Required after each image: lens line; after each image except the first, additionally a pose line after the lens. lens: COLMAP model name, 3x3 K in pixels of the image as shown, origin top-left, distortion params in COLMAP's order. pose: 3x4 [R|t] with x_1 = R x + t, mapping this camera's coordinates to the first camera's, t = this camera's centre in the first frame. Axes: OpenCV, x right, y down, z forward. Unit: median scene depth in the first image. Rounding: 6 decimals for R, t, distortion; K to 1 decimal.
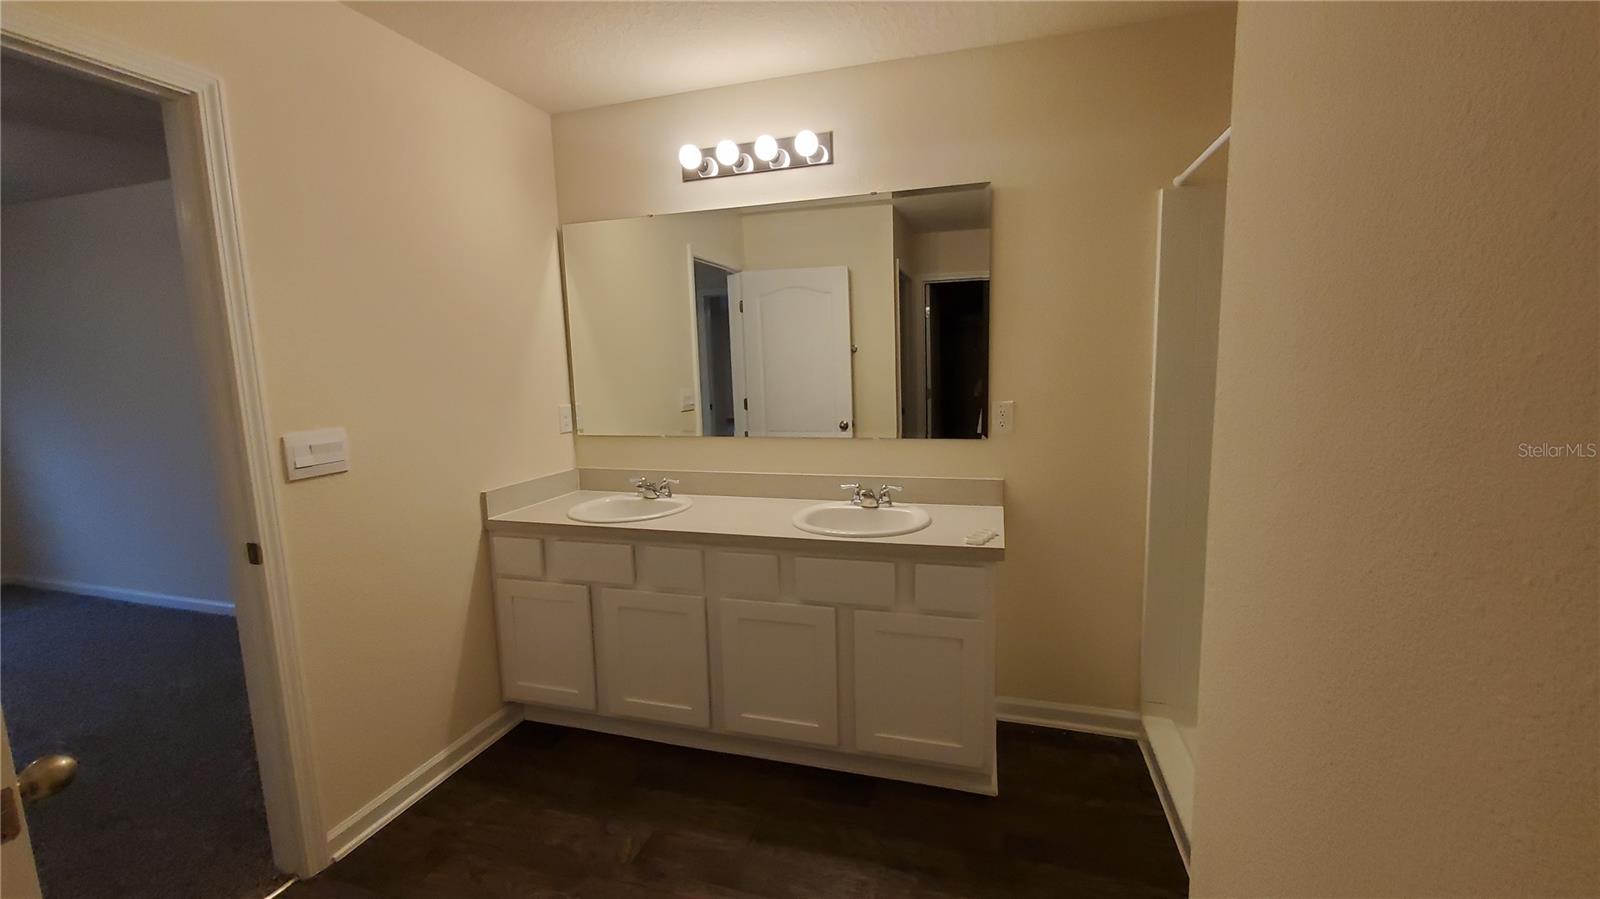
lens RADIAL K [[633.9, 0, 815.1], [0, 633.9, 446.0], [0, 0, 1]] dist [0.000879, 0.000193]
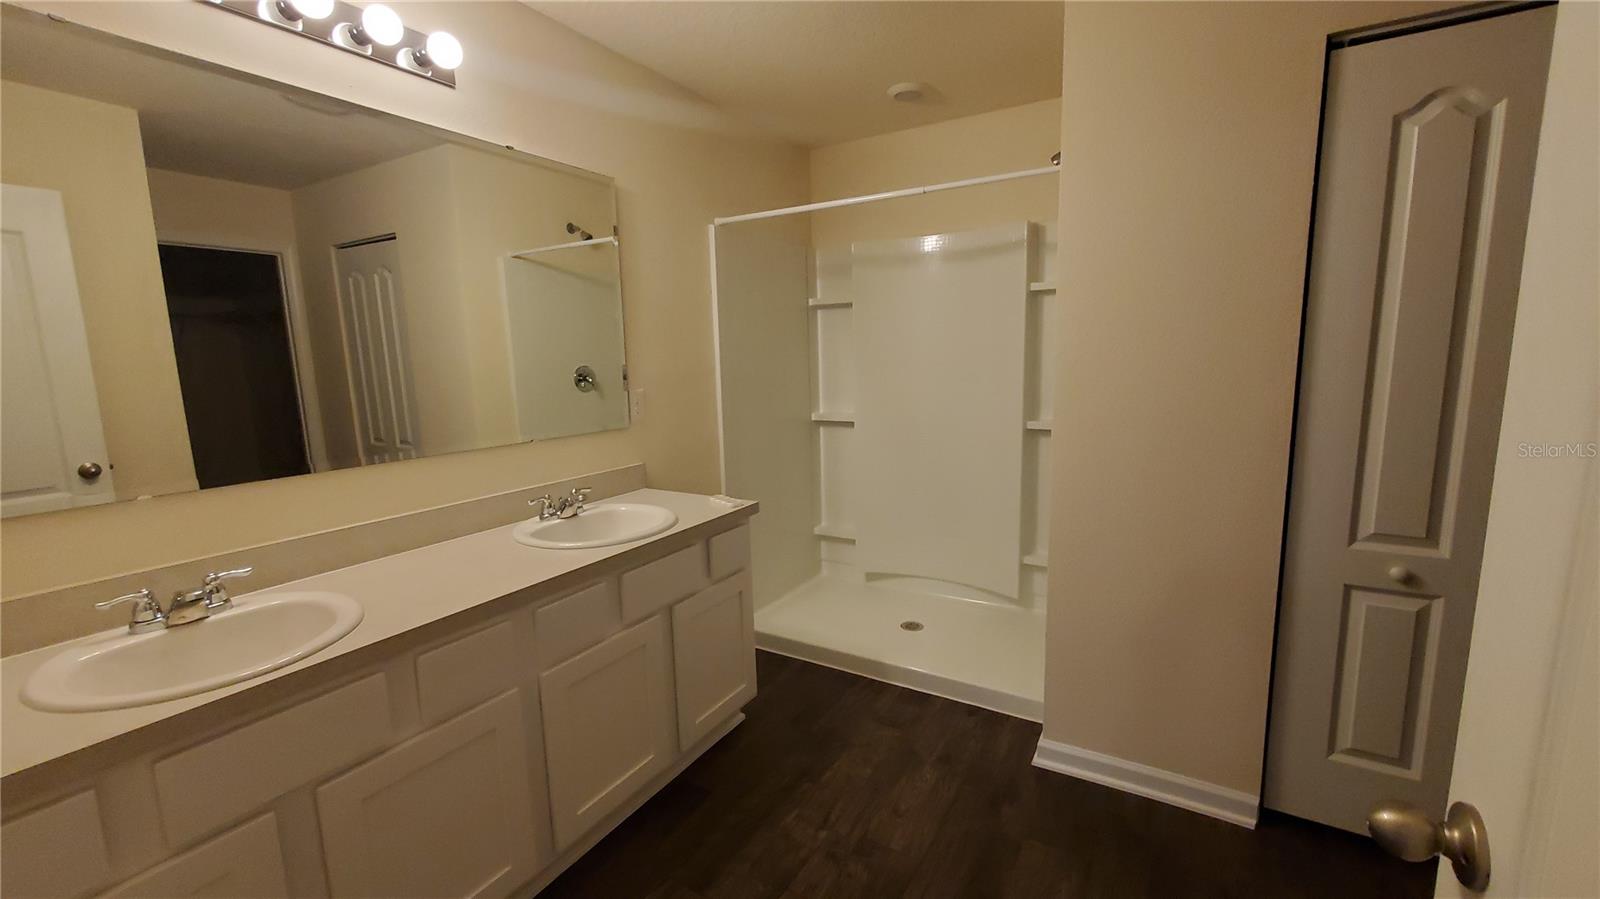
lens RADIAL K [[633.9, 0, 815.1], [0, 633.9, 446.0], [0, 0, 1]] dist [0.000879, 0.000193]
pose [[0.261204, -0.118537, 0.957978, -0.641250], [0.148571, 0.985543, 0.081438, -0.020655], [-0.953782, 0.121055, 0.275039, 0.426600]]
